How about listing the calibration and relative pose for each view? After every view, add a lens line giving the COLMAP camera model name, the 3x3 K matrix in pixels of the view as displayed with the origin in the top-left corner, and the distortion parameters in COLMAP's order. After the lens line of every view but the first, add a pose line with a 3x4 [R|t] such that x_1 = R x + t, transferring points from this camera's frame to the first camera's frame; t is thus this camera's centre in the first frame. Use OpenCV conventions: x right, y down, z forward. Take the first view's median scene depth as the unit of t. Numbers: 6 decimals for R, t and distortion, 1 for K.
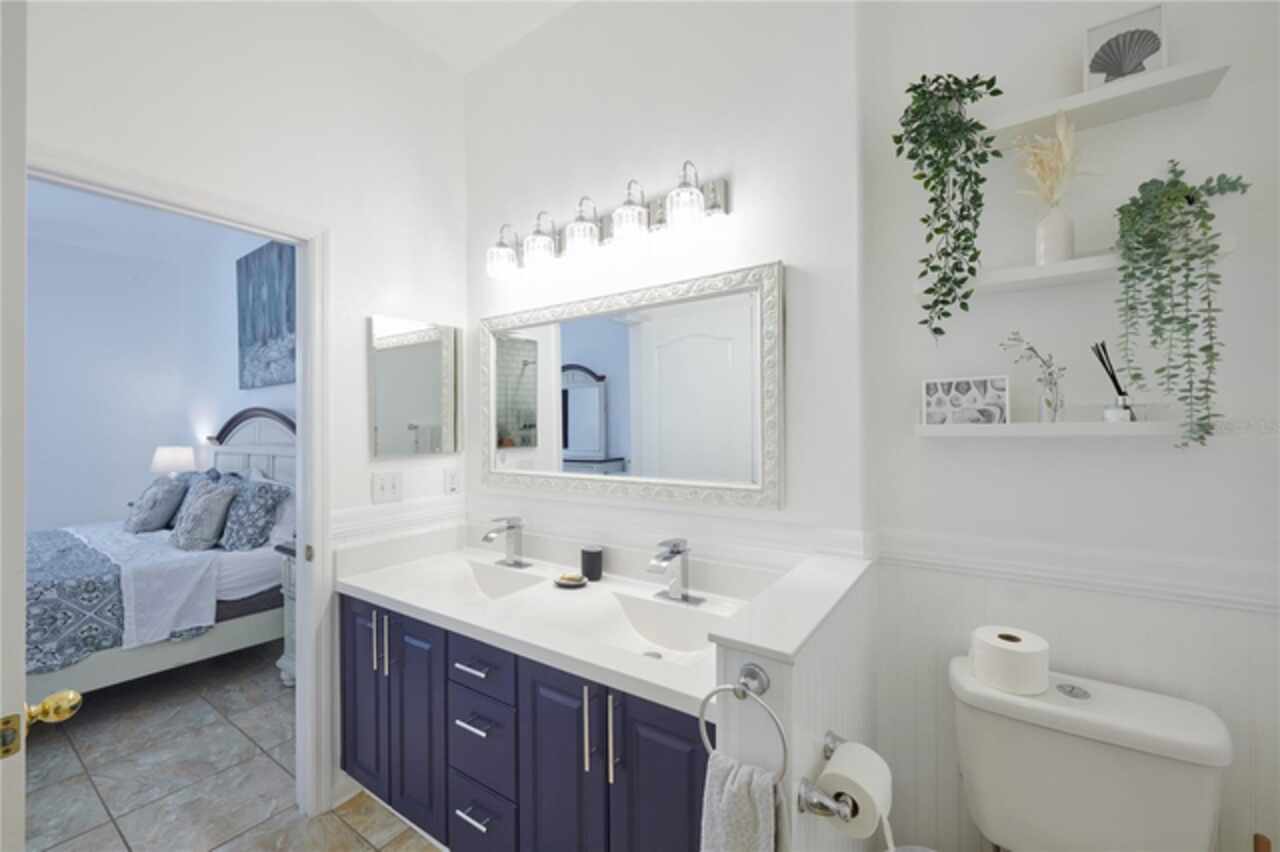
lens RADIAL K [[509.3, 0, 640.7], [0, 509.3, 416.1], [0, 0, 1]] dist [-0.001911, -0.000235]
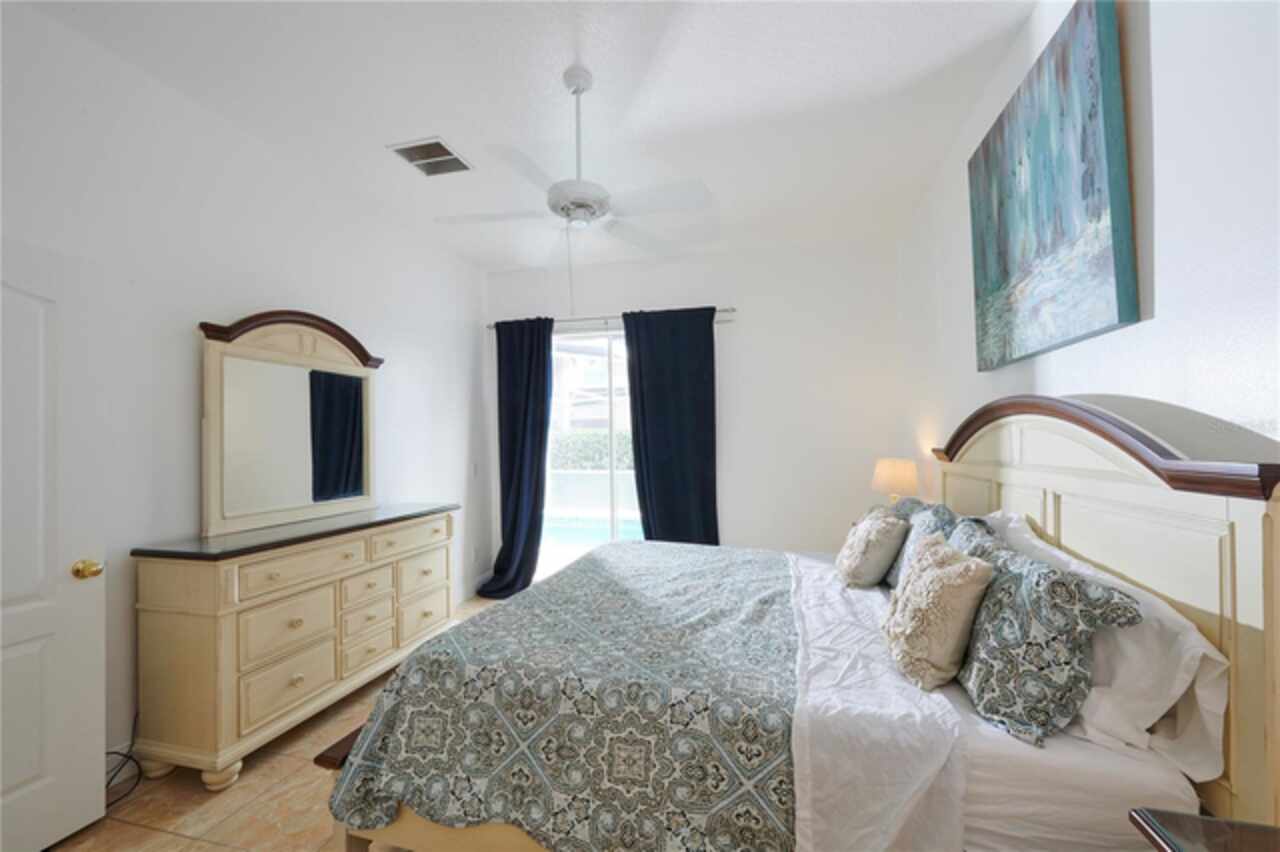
lens RADIAL K [[510.3, 0, 644.5], [0, 510.3, 428.8], [0, 0, 1]] dist [-0.002521, 0.000044]
pose [[0.347007, -0.012424, -0.937780, -0.418129], [0.018091, 0.999815, -0.006552, 0.013443], [0.937688, -0.014692, 0.347167, 0.485872]]
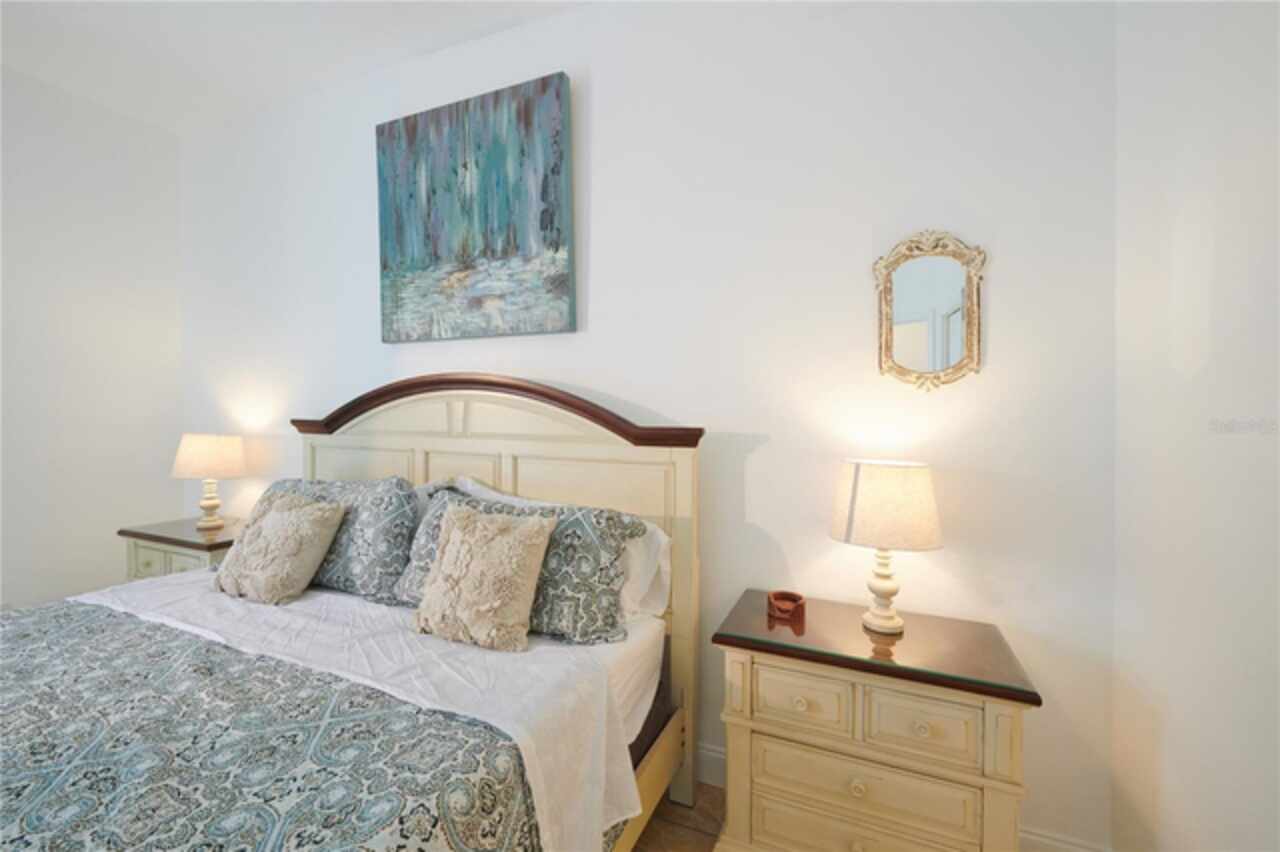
lens RADIAL K [[525.1, 0, 618.3], [0, 525.1, 409.6], [0, 0, 1]] dist [-0.002243, -0.000280]
pose [[0.978467, 0.025233, 0.204854, -0.742188], [-0.027389, 0.999595, 0.007692, 0.016049], [-0.204577, -0.013137, 0.978762, 0.390340]]
